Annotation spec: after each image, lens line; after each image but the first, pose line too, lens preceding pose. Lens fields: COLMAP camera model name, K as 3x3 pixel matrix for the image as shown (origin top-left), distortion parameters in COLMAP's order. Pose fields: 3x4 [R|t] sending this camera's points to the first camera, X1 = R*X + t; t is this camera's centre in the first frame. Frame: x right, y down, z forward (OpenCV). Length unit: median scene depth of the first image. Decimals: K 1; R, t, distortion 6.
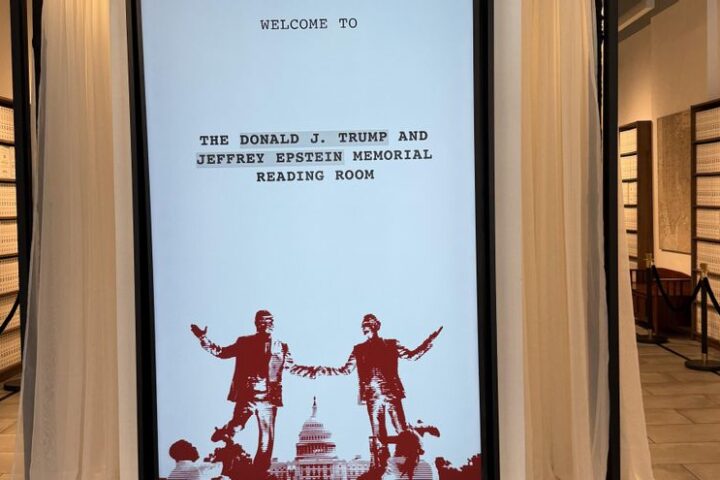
lens RADIAL K [[506.6, 0, 360.2], [0, 506.6, 239.9], [0, 0, 1]] dist [-0.003272, -0.007760]
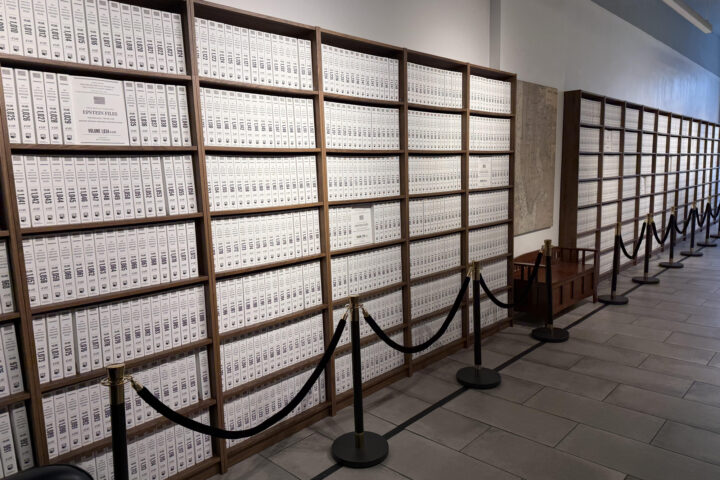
lens RADIAL K [[506.6, 0, 358.9], [0, 506.6, 241.6], [0, 0, 1]] dist [-0.003272, -0.007760]
pose [[-0.726293, -0.059807, 0.684778, 0.204197], [0.096861, 0.977363, 0.188094, -0.172294], [-0.680526, 0.202940, -0.704059, 1.917873]]
